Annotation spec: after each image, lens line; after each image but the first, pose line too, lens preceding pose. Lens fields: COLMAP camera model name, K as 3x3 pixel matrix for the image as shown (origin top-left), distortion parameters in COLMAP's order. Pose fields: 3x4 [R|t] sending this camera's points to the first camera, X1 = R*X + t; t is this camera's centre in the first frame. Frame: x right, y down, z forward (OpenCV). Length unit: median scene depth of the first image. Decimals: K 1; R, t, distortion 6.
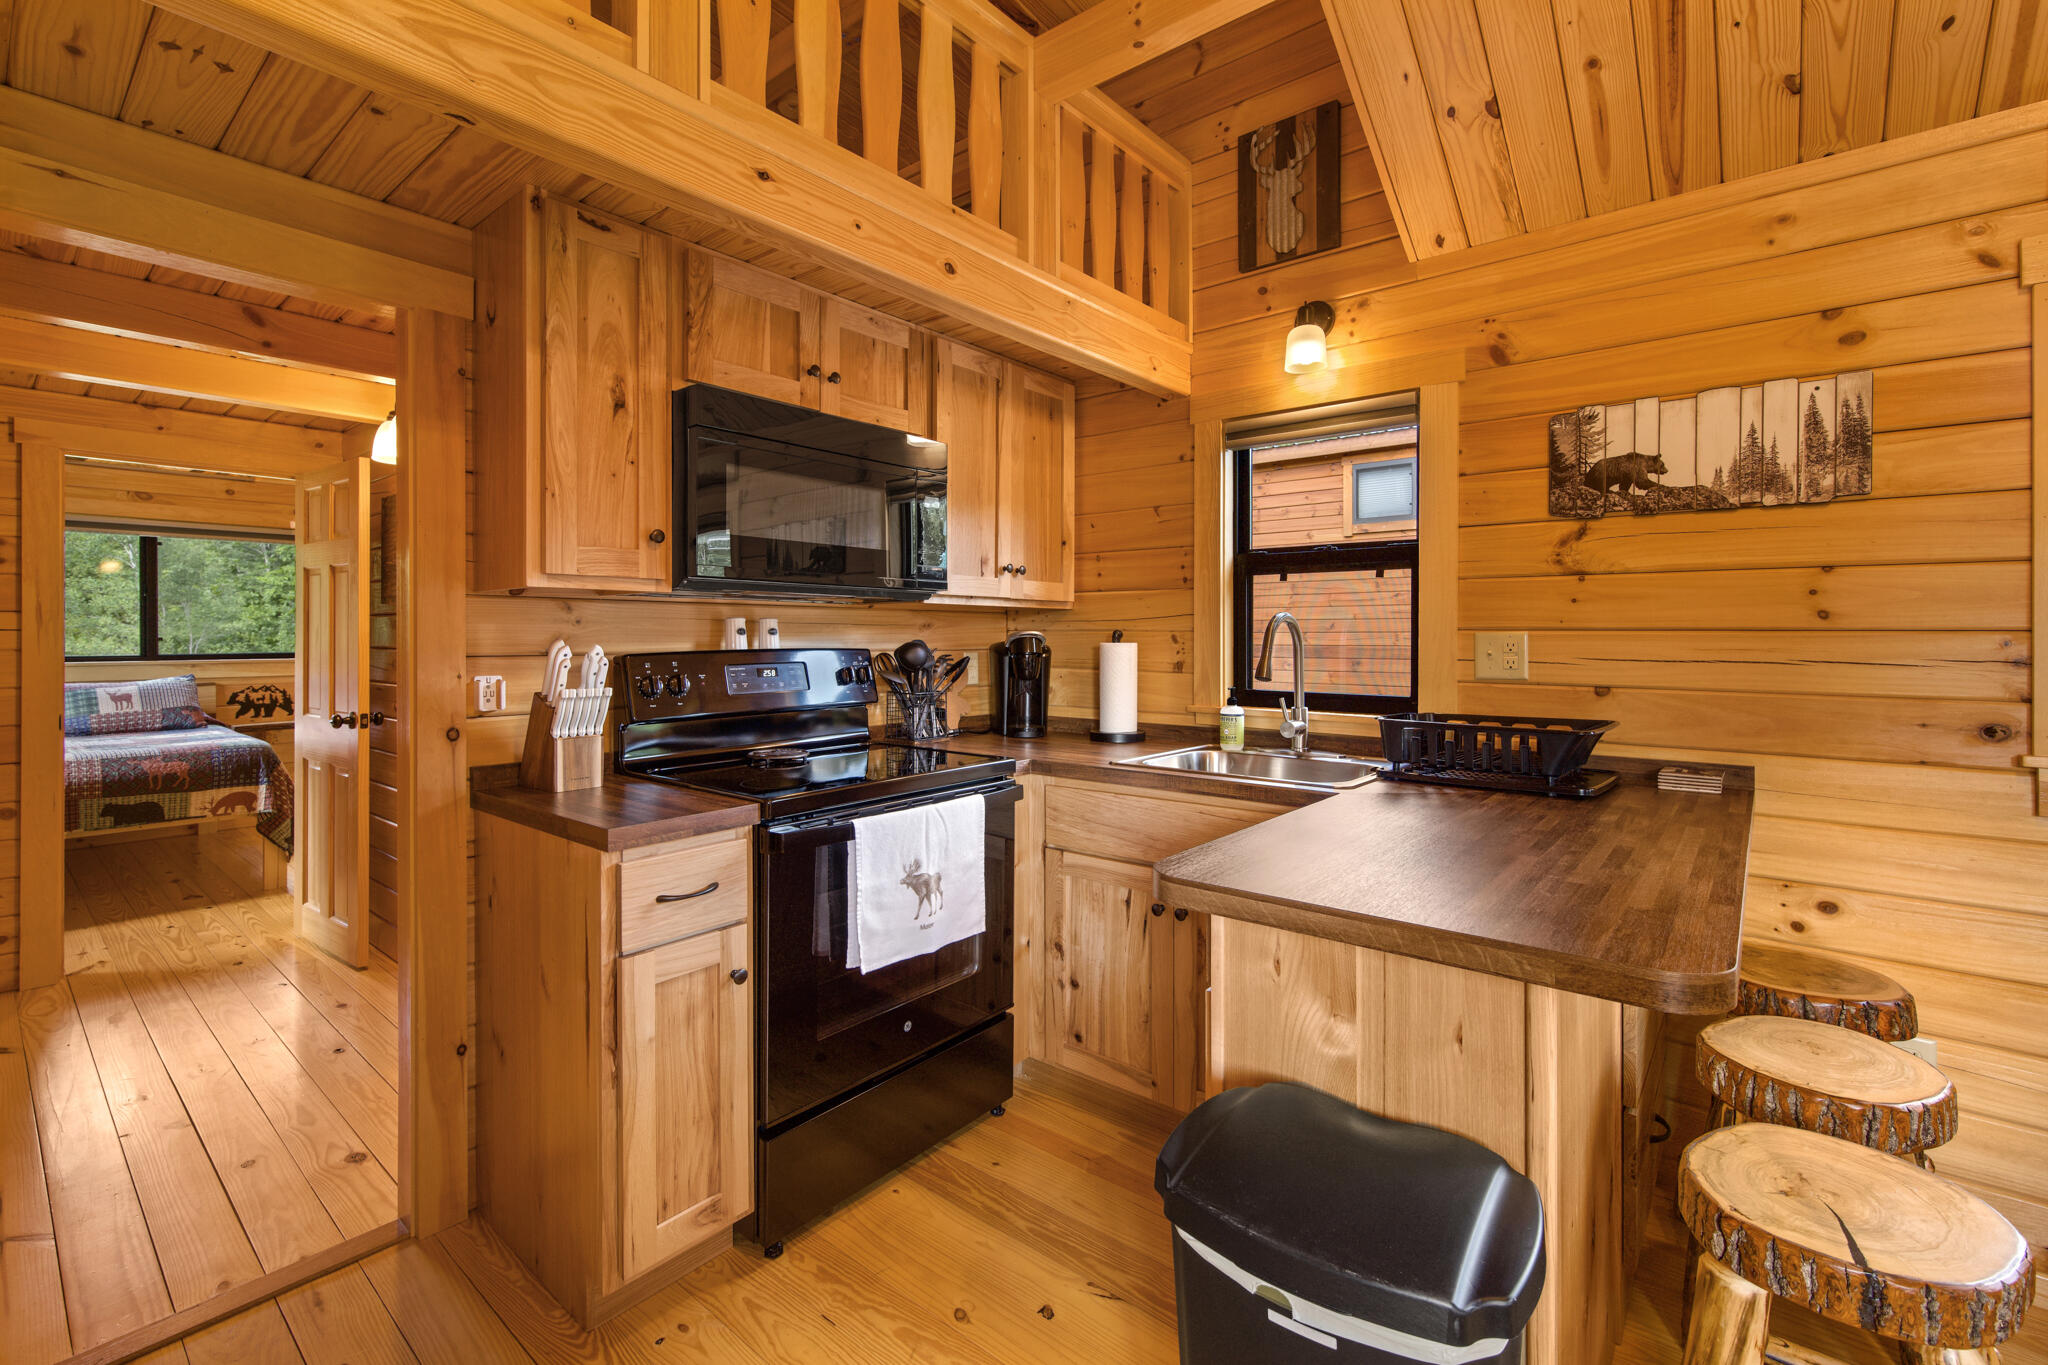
lens RADIAL K [[893.7, 0, 1024.4], [0, 893.7, 639.1], [0, 0, 1]] dist [-0.001800, -0.000731]
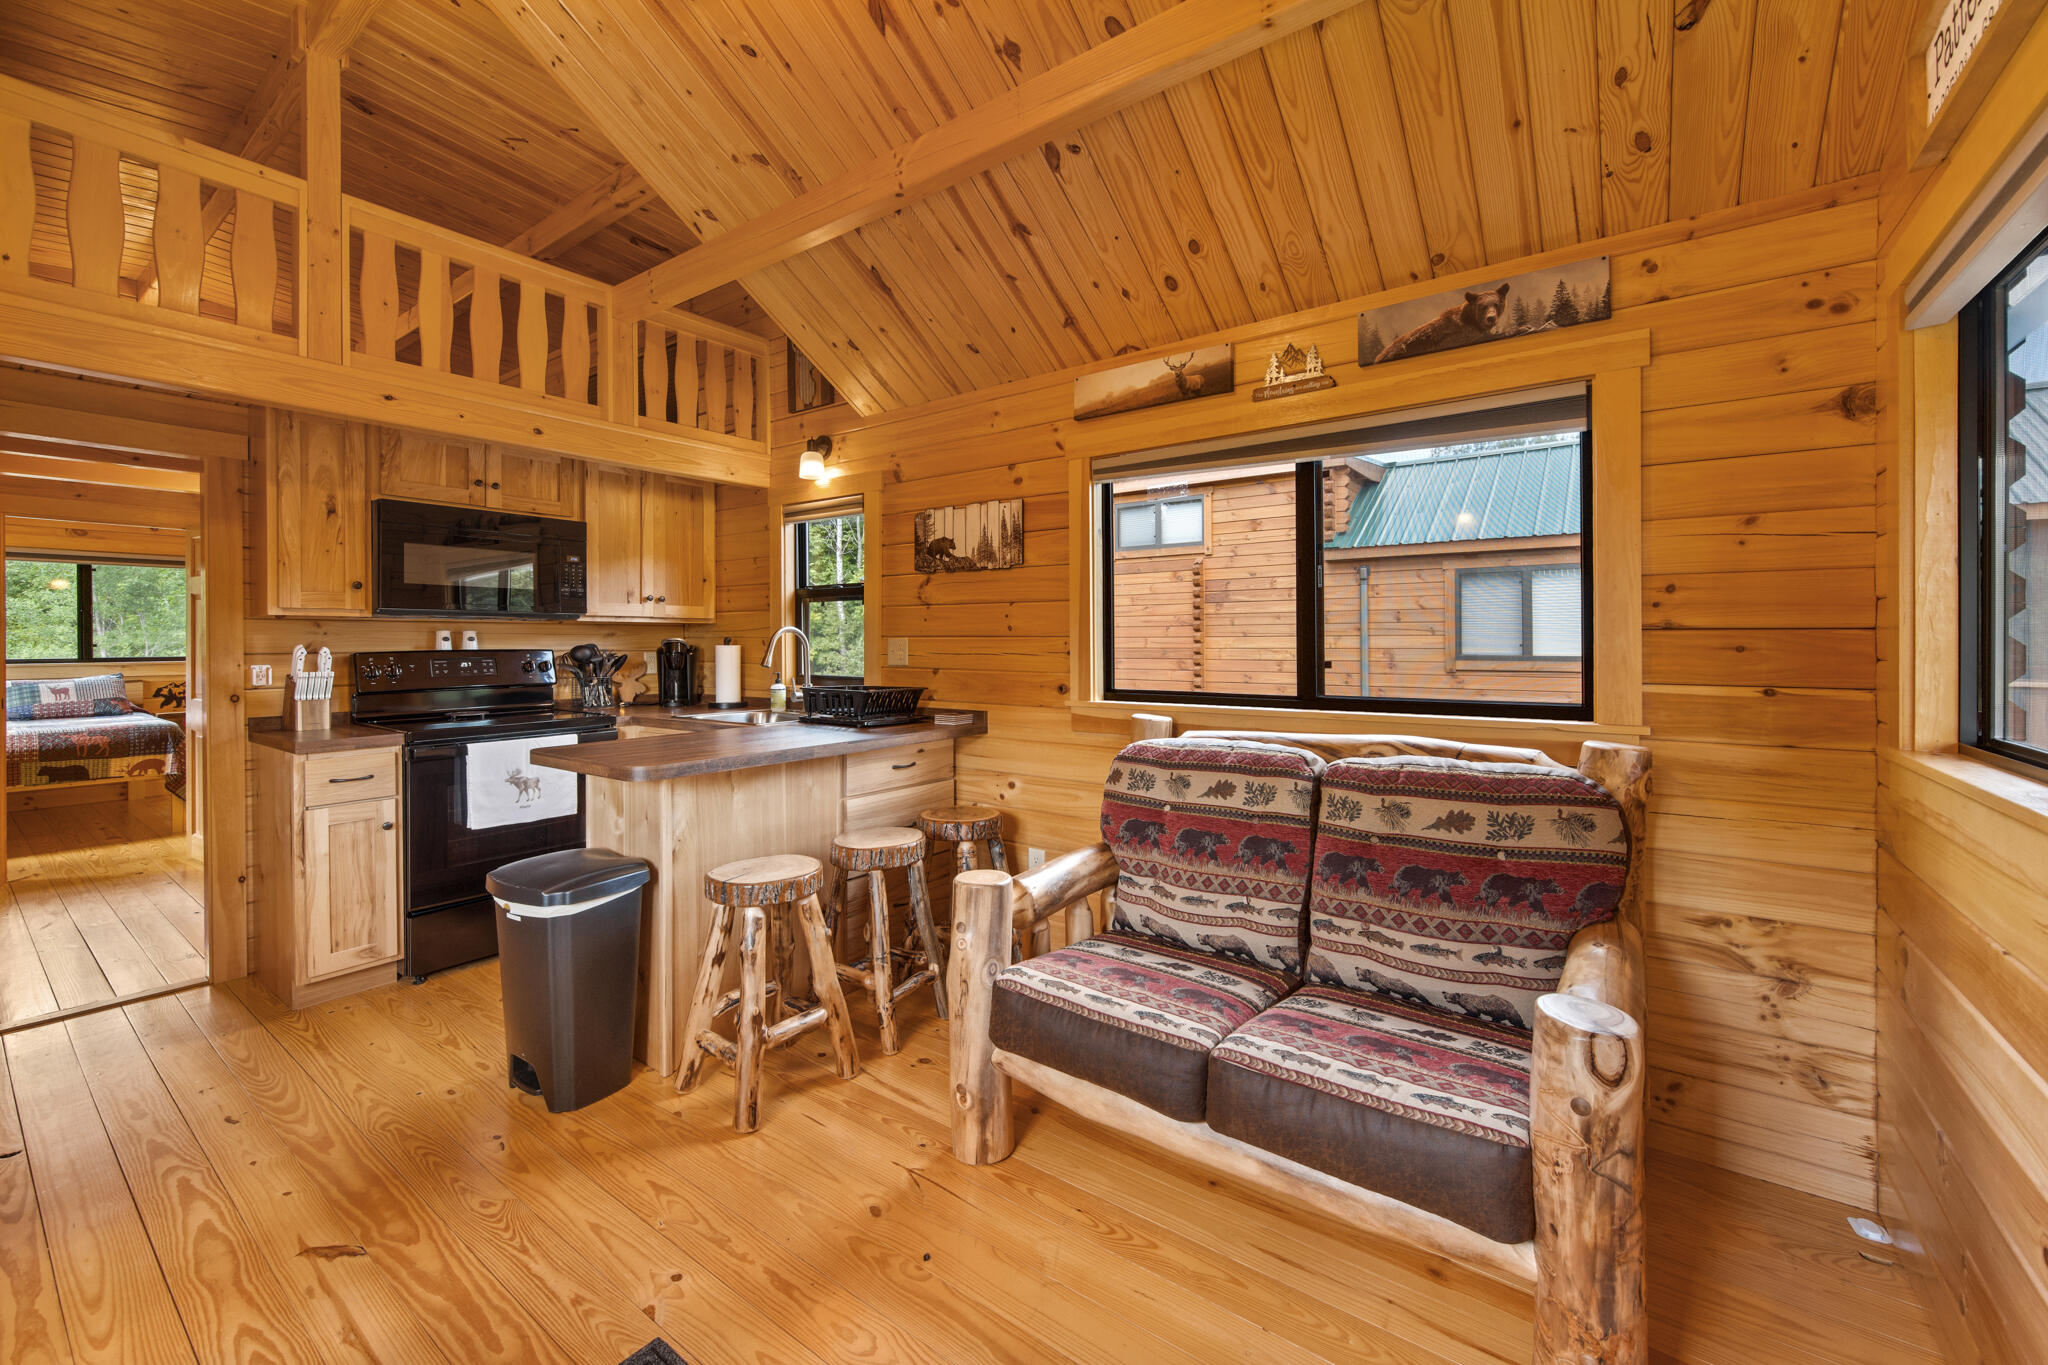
lens RADIAL K [[819.0, 0, 1026.7], [0, 819.0, 645.9], [0, 0, 1]] dist [-0.003294, 0.000154]
pose [[0.997998, -0.003564, 0.063140, 0.707751], [0.003367, 0.999989, 0.003227, 0.003314], [-0.063151, -0.003008, 0.997999, -0.608421]]
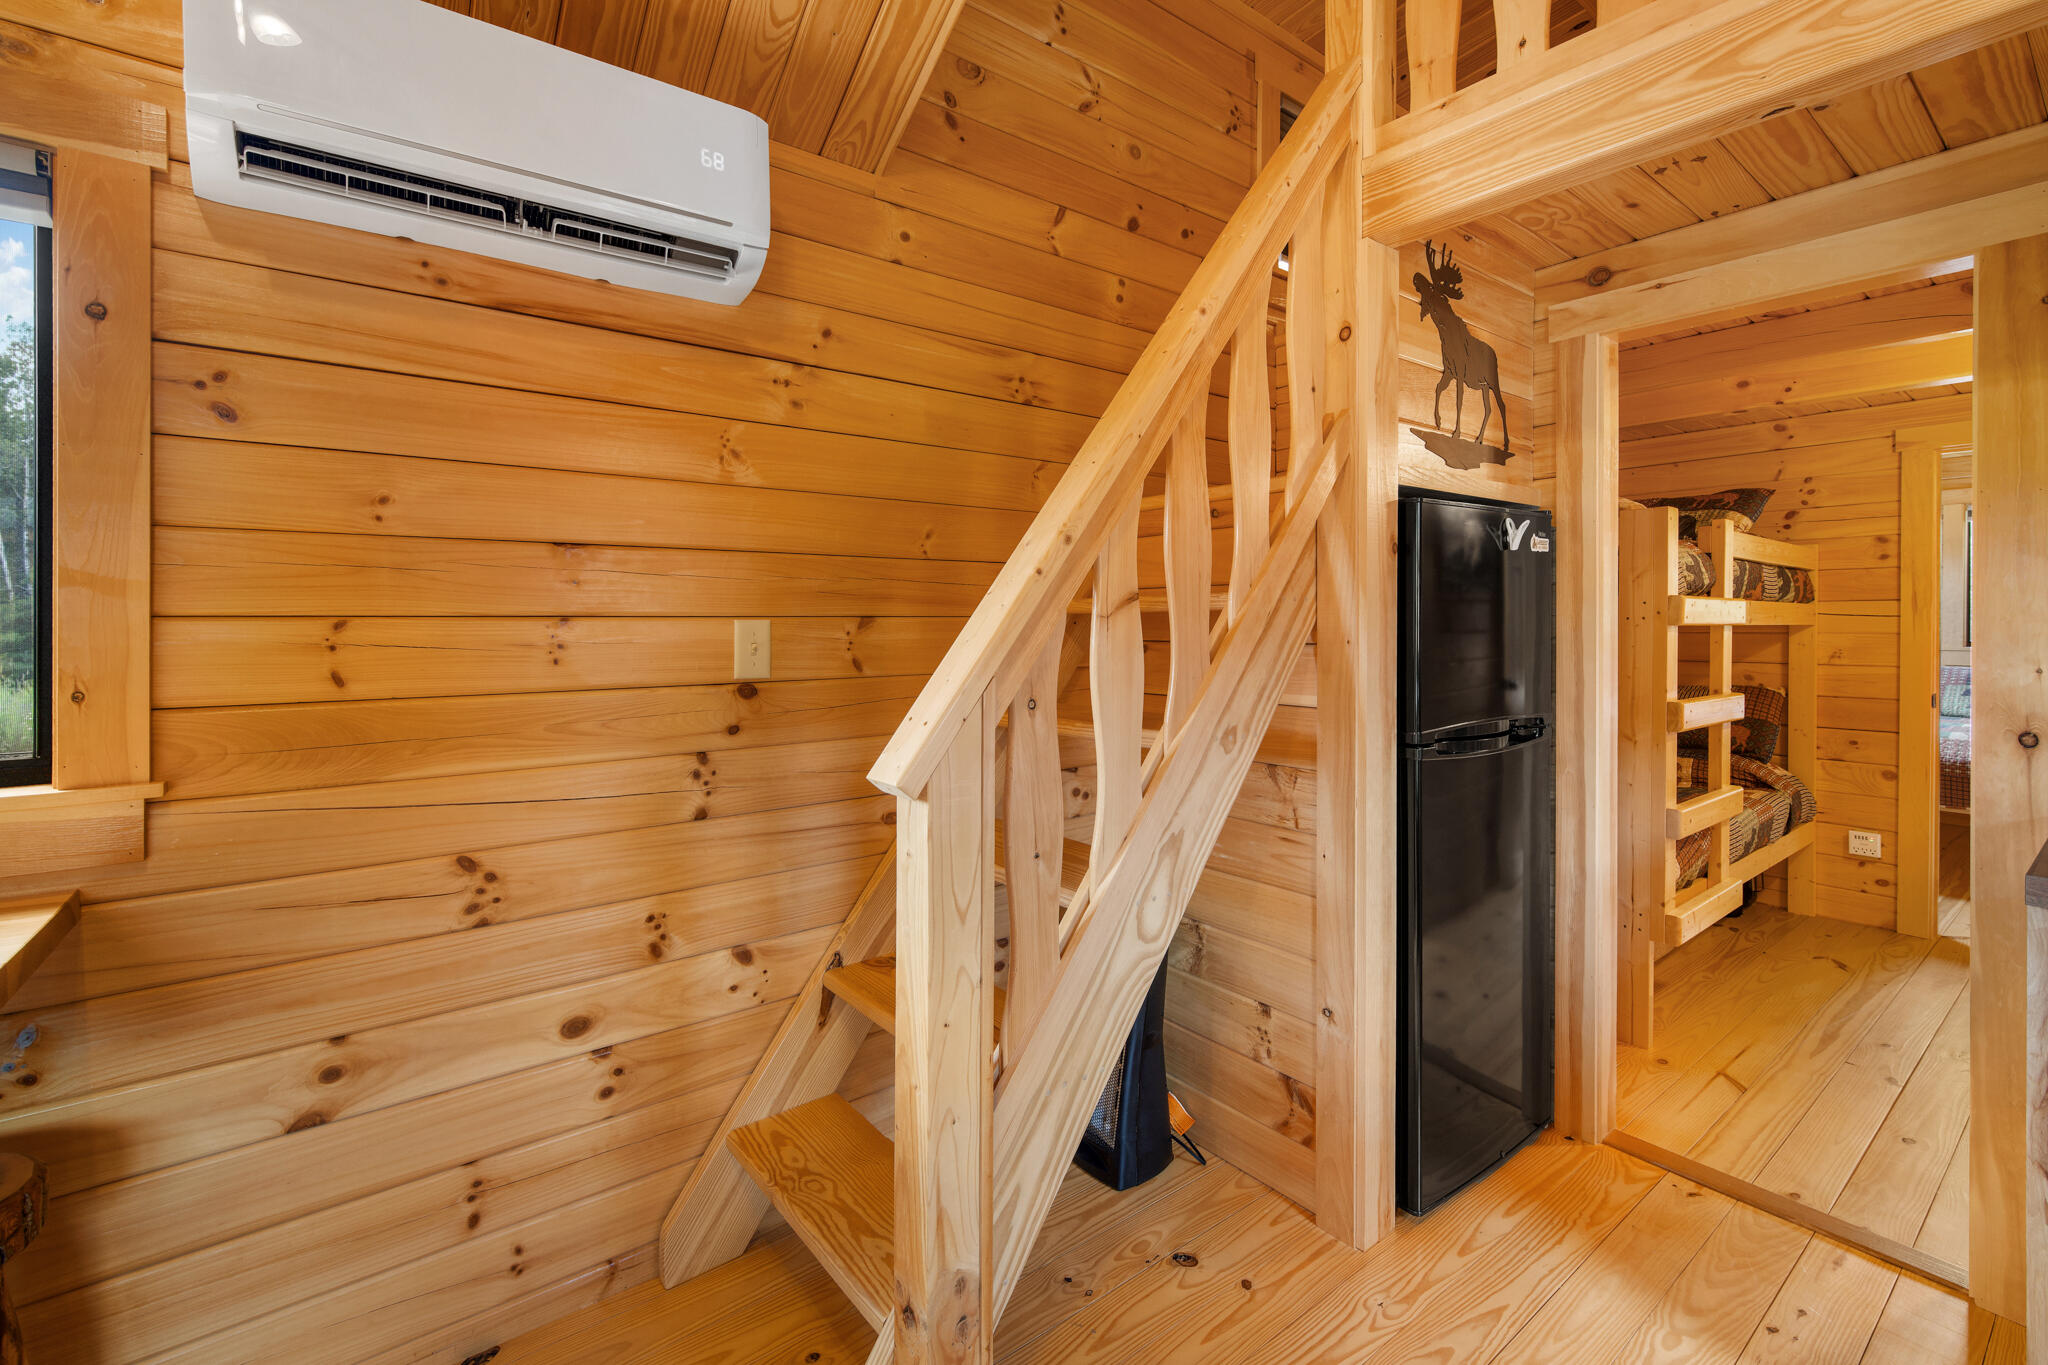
lens RADIAL K [[893.7, 0, 1036.2], [0, 893.7, 625.4], [0, 0, 1]] dist [-0.001800, -0.000731]
pose [[-0.210606, 0.006134, -0.977552, 0.329173], [-0.004426, 0.999964, 0.007228, -0.001982], [0.977561, 0.005849, -0.210571, 0.242161]]
